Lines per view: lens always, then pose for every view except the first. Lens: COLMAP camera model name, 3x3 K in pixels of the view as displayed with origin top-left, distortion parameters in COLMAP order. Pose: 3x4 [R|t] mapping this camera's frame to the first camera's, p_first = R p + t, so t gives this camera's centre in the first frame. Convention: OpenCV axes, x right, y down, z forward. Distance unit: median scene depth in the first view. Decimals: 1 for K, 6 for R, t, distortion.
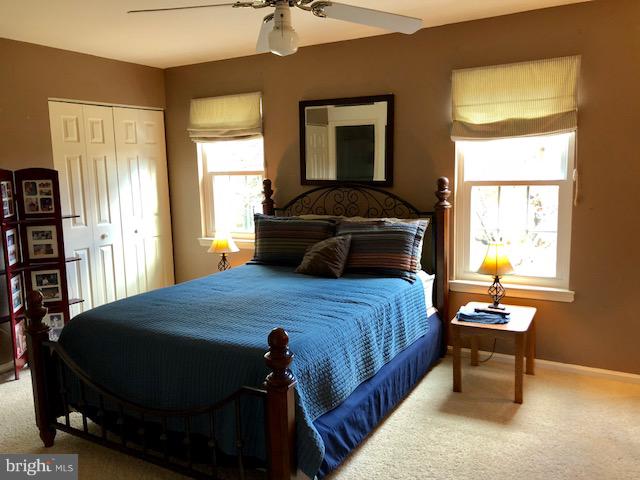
lens RADIAL K [[531.5, 0, 323.6], [0, 531.5, 238.7], [0, 0, 1]] dist [0.055311, -0.044479]
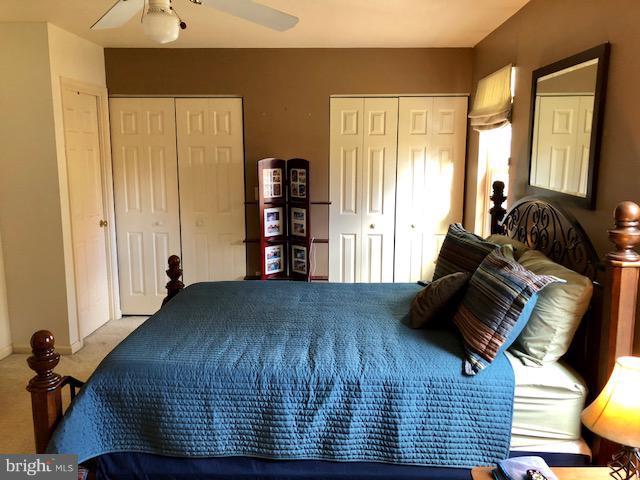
lens RADIAL K [[531.5, 0, 322.2], [0, 531.5, 240.3], [0, 0, 1]] dist [0.055311, -0.044479]
pose [[0.449782, 0.169124, -0.876980, 0.502390], [-0.137136, 0.983342, 0.119302, -0.095351], [0.882547, 0.066605, 0.465482, 0.488046]]
